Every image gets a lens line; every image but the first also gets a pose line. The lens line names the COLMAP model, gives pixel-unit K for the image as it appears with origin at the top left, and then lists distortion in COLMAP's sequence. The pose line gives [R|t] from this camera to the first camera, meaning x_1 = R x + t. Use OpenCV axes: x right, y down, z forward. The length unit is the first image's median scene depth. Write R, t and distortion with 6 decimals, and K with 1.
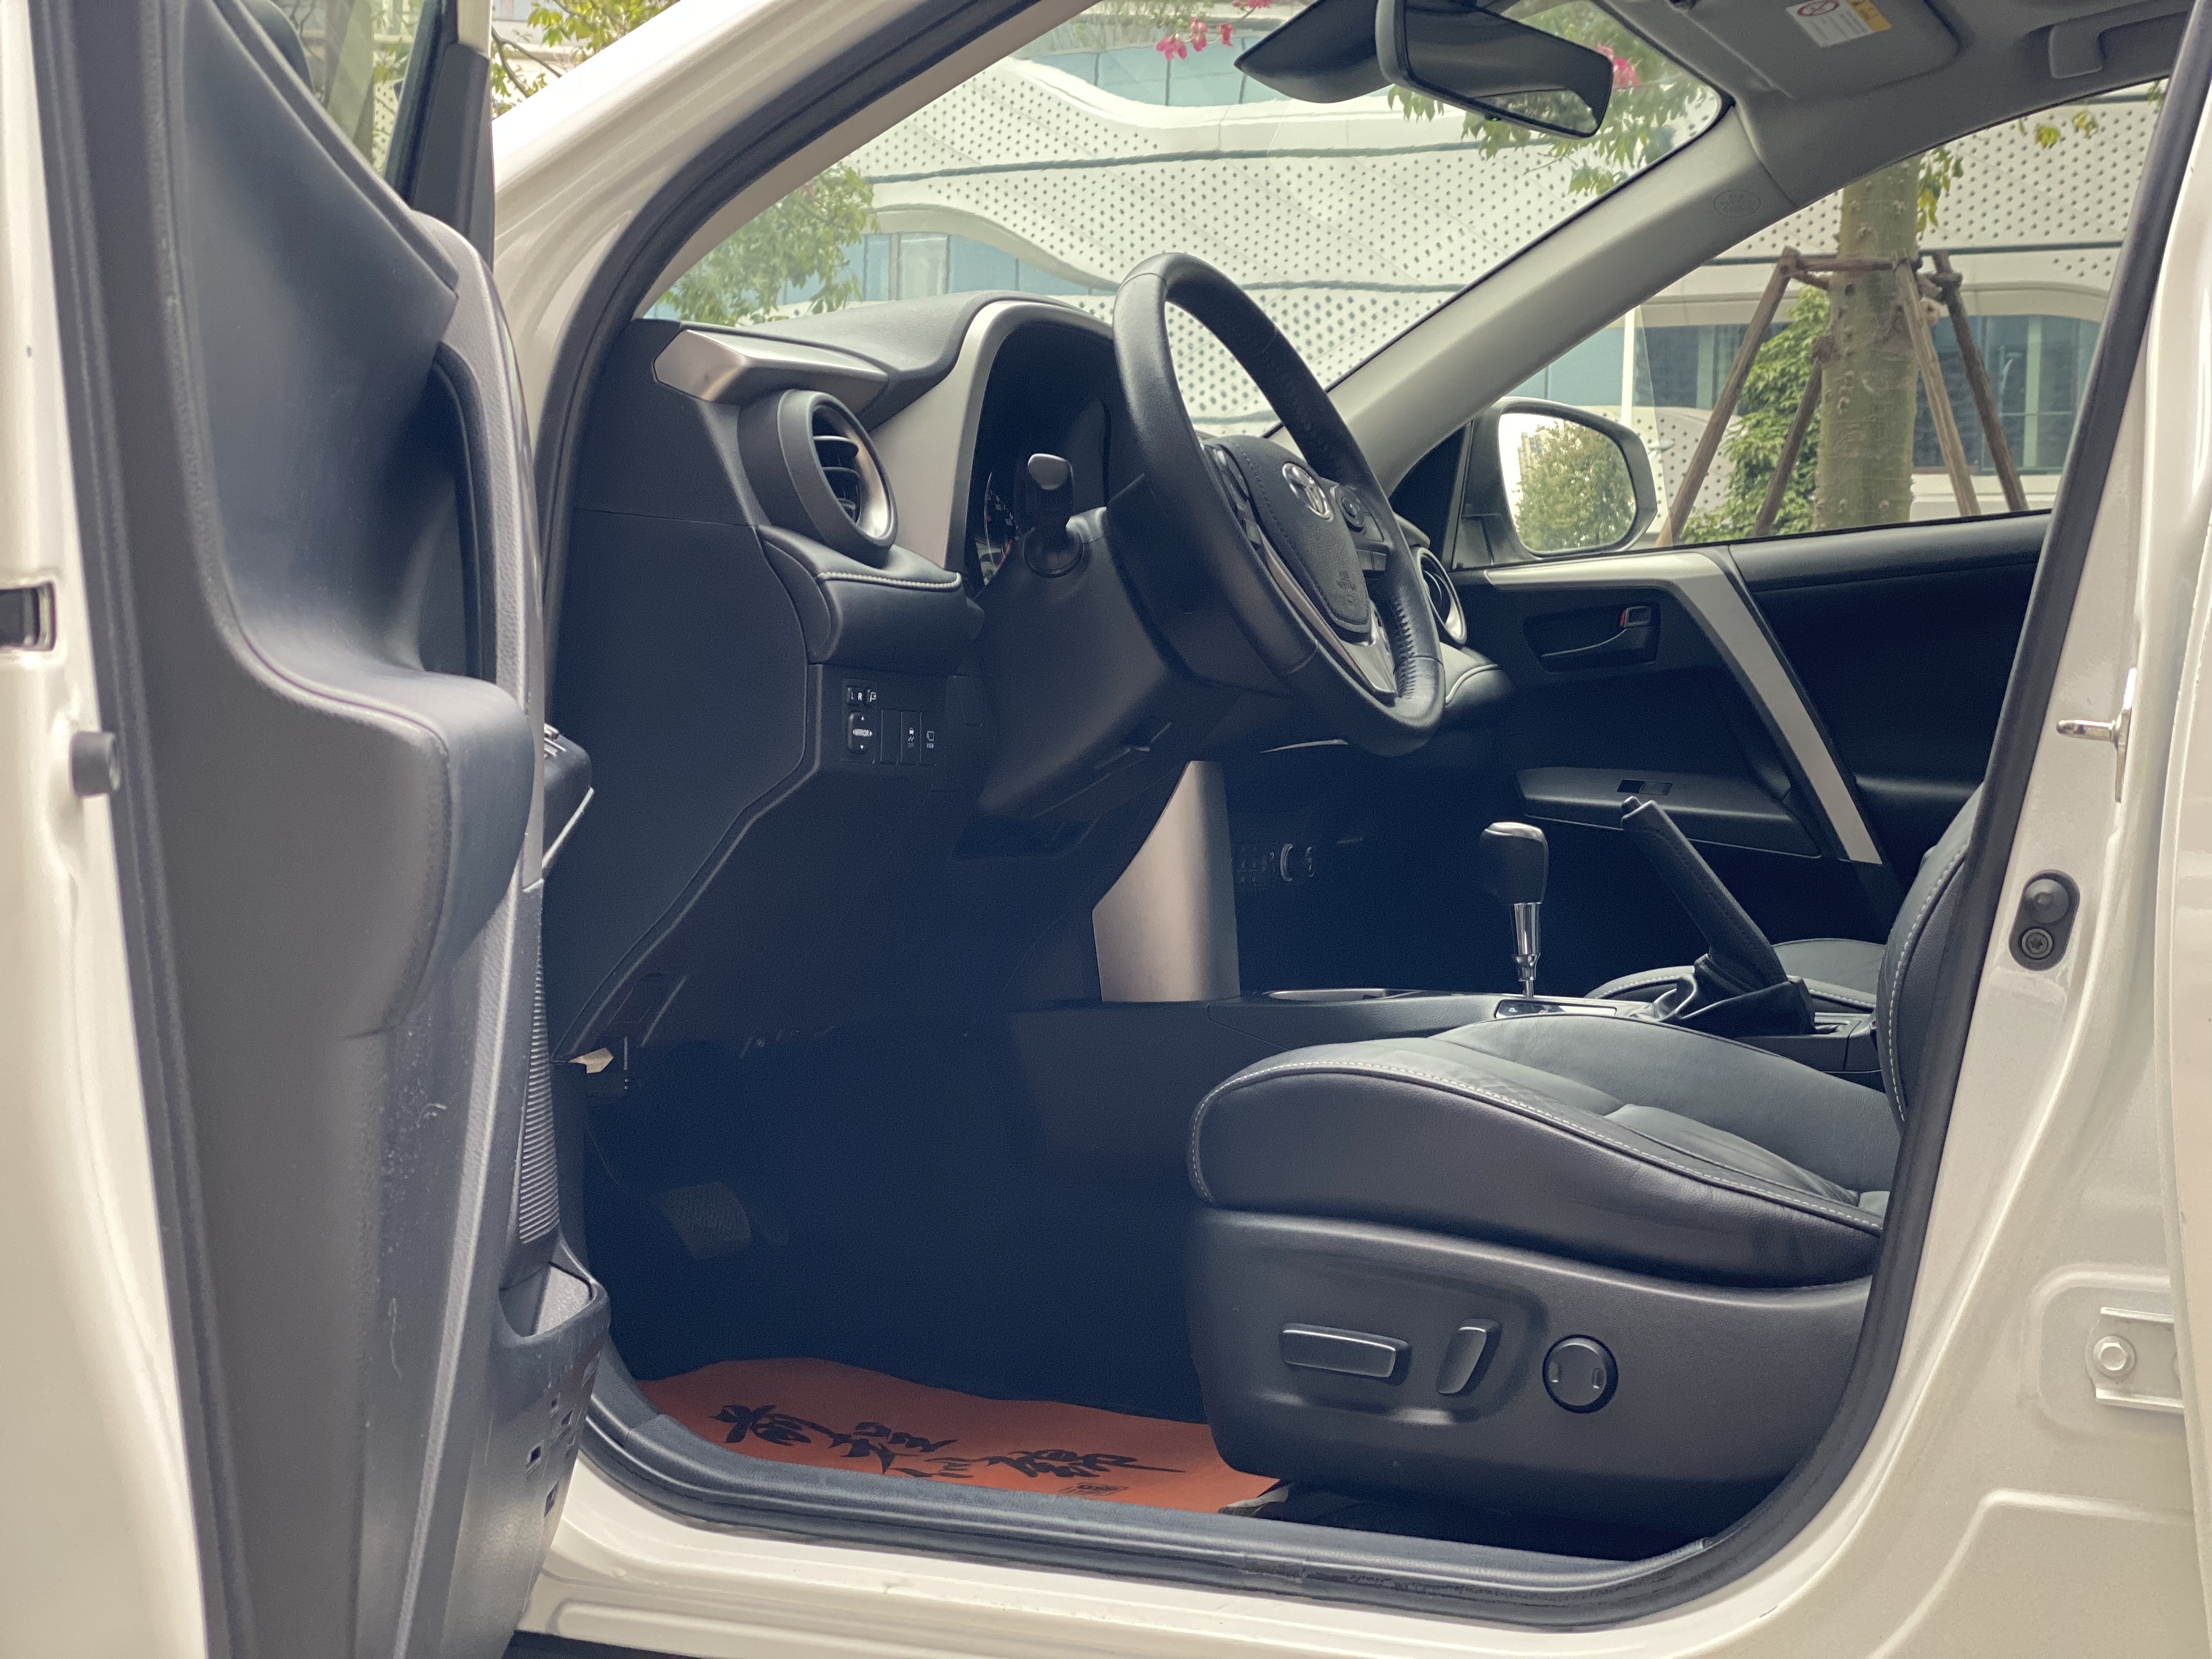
lens RADIAL K [[3260.5, 0, 1115.1], [0, 3260.5, 832.2], [0, 0, 1]] dist [0.148022, -0.344045]
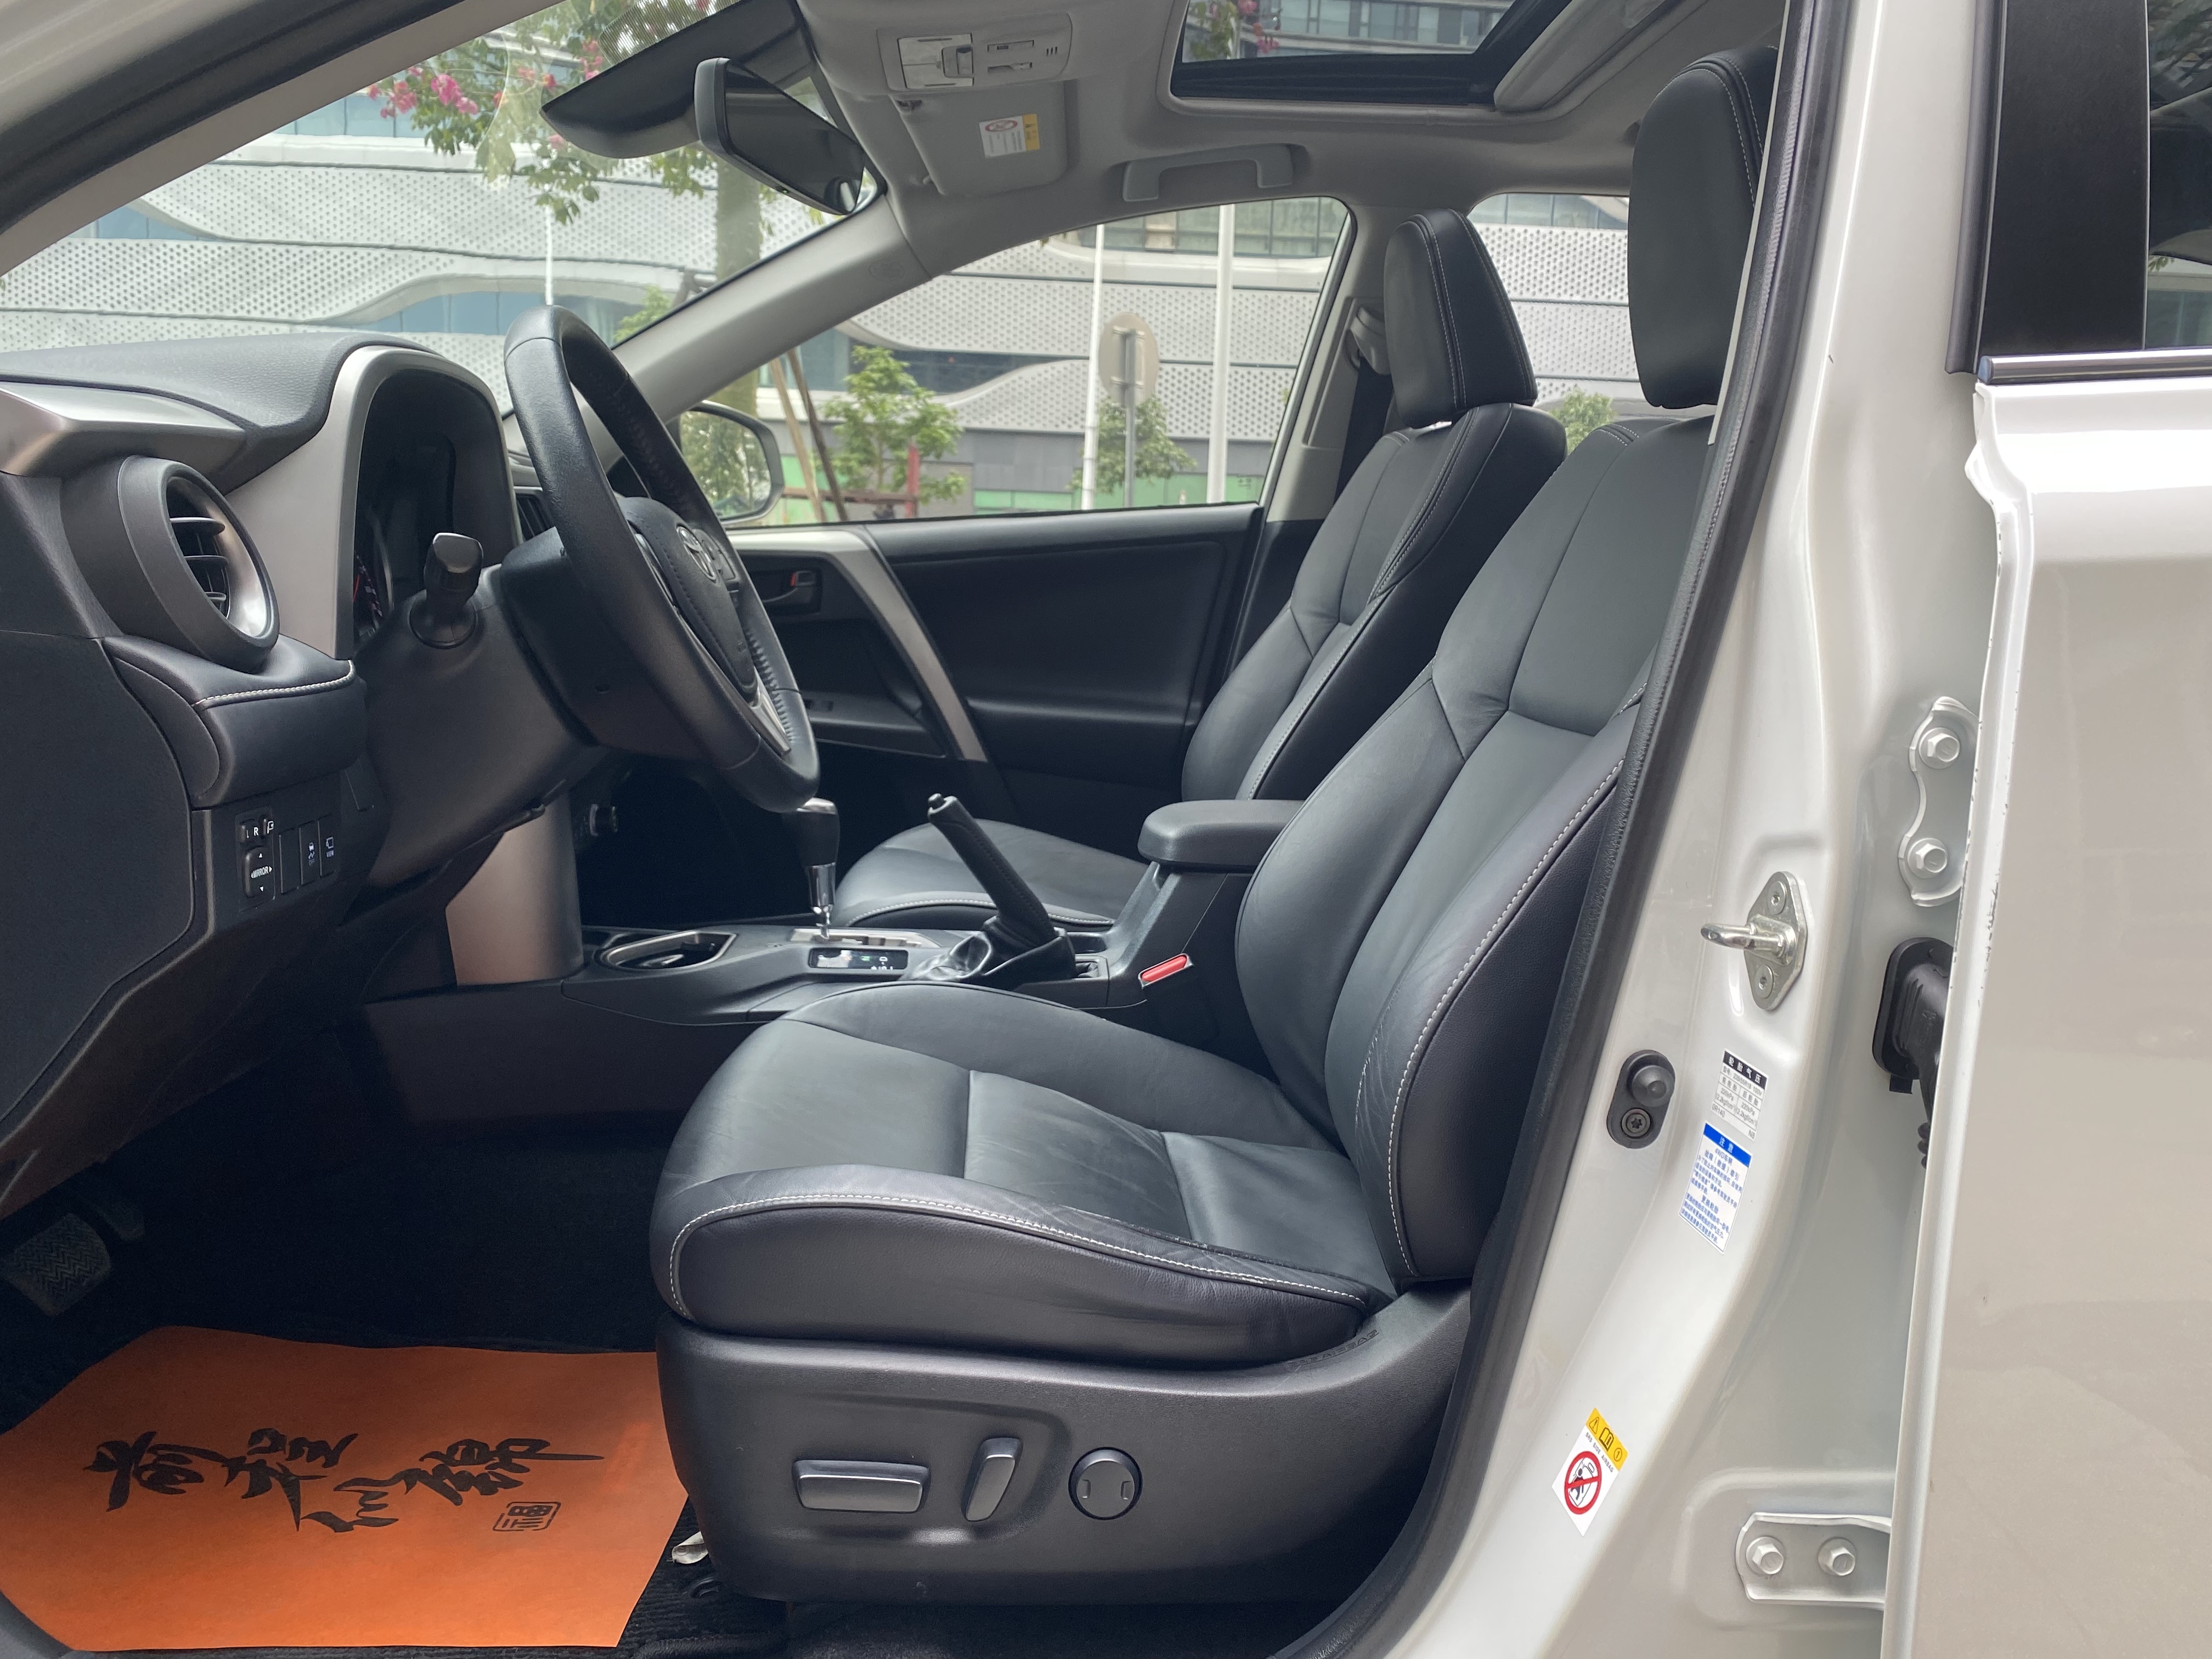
lens RADIAL K [[1710.3, 0, 1110.2], [0, 1710.3, 816.9], [0, 0, 1]] dist [0.016367, -0.007322]
pose [[0.893664, -0.059884, 0.444723, -0.072701], [-0.002471, 0.990384, 0.138327, -0.101152], [-0.448730, -0.124717, 0.884922, 0.466122]]
